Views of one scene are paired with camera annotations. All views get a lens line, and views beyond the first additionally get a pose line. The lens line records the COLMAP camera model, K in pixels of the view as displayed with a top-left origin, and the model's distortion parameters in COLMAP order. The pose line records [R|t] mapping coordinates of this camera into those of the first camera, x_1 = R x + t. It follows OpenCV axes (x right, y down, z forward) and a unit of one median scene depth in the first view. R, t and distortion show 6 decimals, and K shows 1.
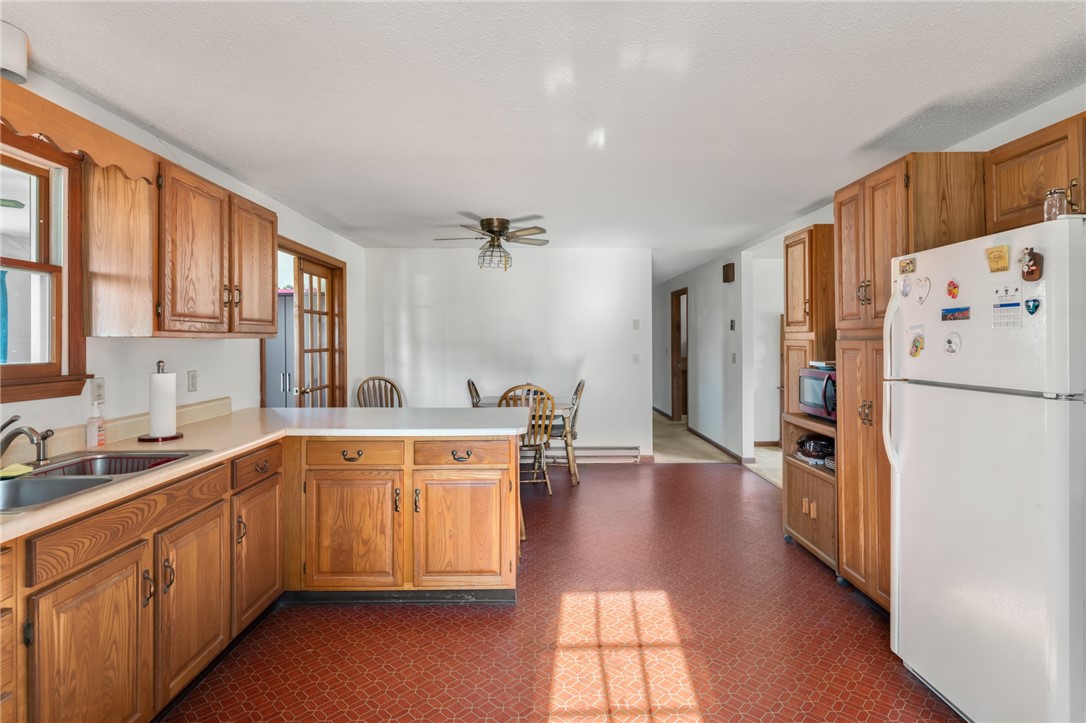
lens RADIAL K [[553.2, 0, 537.6], [0, 553.2, 333.2], [0, 0, 1]] dist [0.000812, 0.000056]
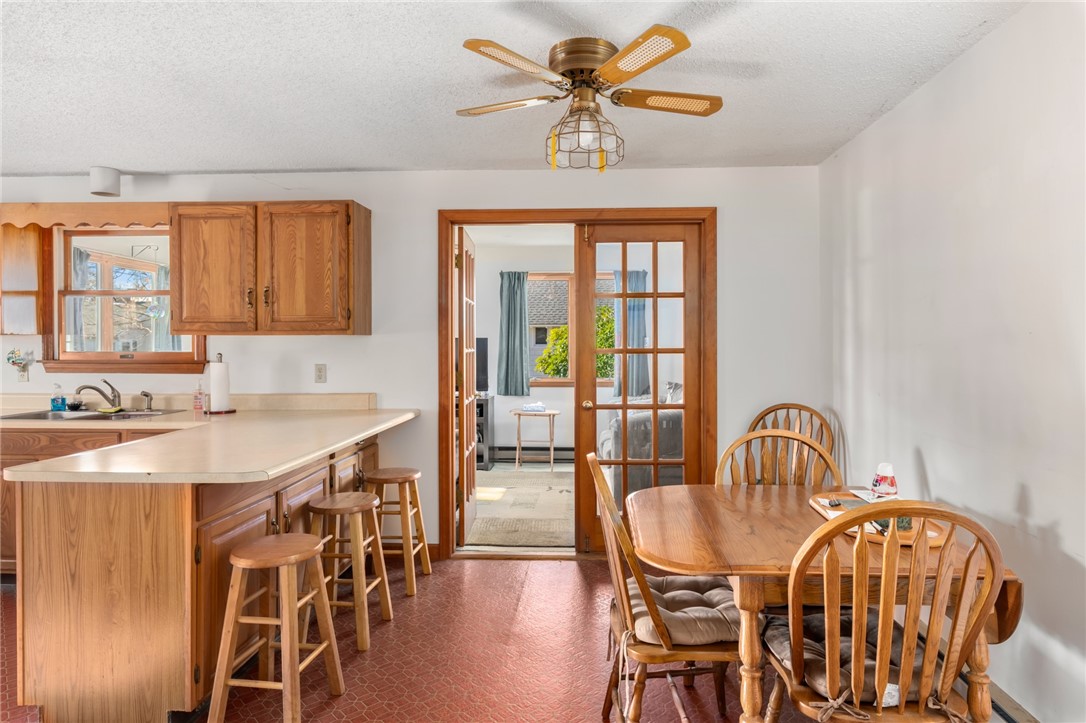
lens RADIAL K [[626.6, 0, 546.4], [0, 626.6, 353.4], [0, 0, 1]] dist [0.000043, -0.000510]
pose [[-0.055909, 0.012058, -0.998363, 0.717615], [0.015810, 0.999812, 0.011190, 0.043666], [0.998311, -0.015158, -0.056089, 1.740129]]
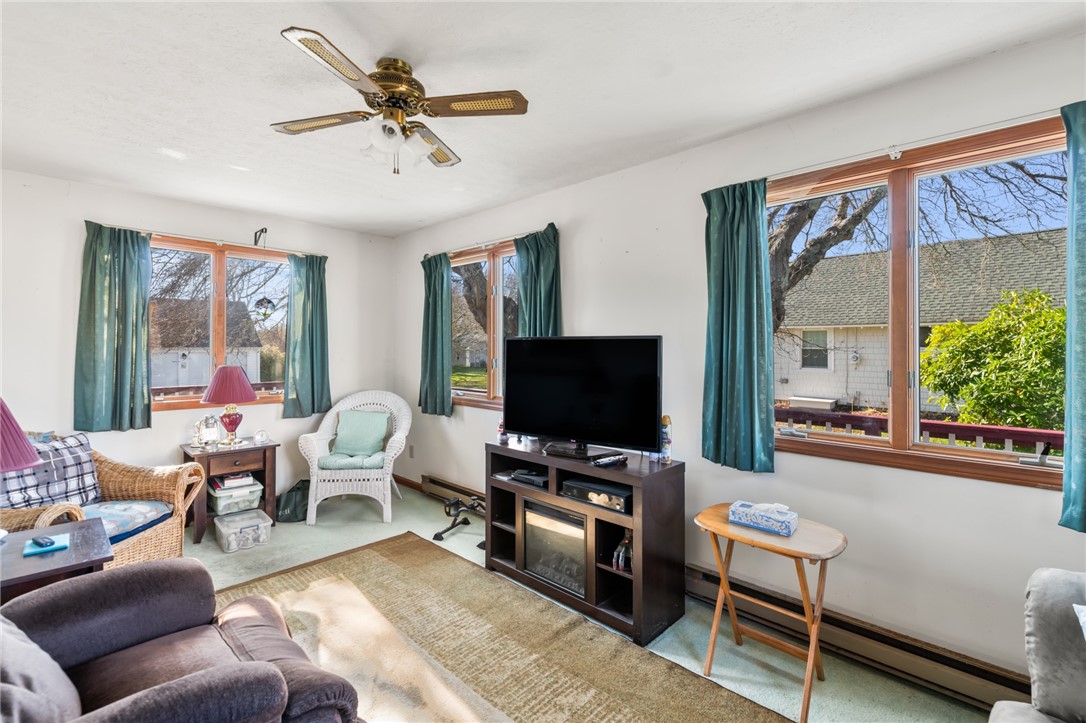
lens RADIAL K [[487.6, 0, 532.2], [0, 487.6, 342.3], [0, 0, 1]] dist [-0.005101, -0.000372]
pose [[-0.693996, -0.009205, -0.719920, -0.929897], [0.005248, 0.999827, -0.017842, 0.034568], [0.719960, -0.016160, -0.693827, 1.814451]]
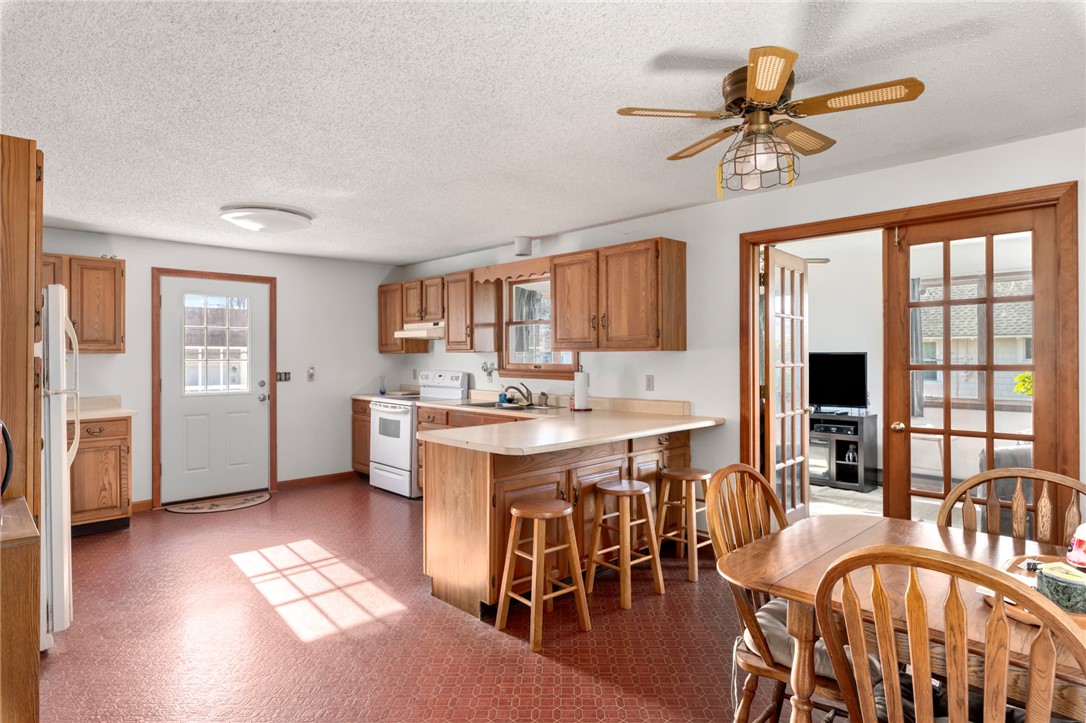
lens RADIAL K [[591.9, 0, 543.1], [0, 591.9, 363.8], [0, 0, 1]] dist [0.003036, 0.001237]
pose [[-0.718180, 0.003138, -0.695851, 0.659667], [0.007155, 0.999970, -0.002875, 0.047364], [0.695821, -0.007043, -0.718181, 2.115071]]
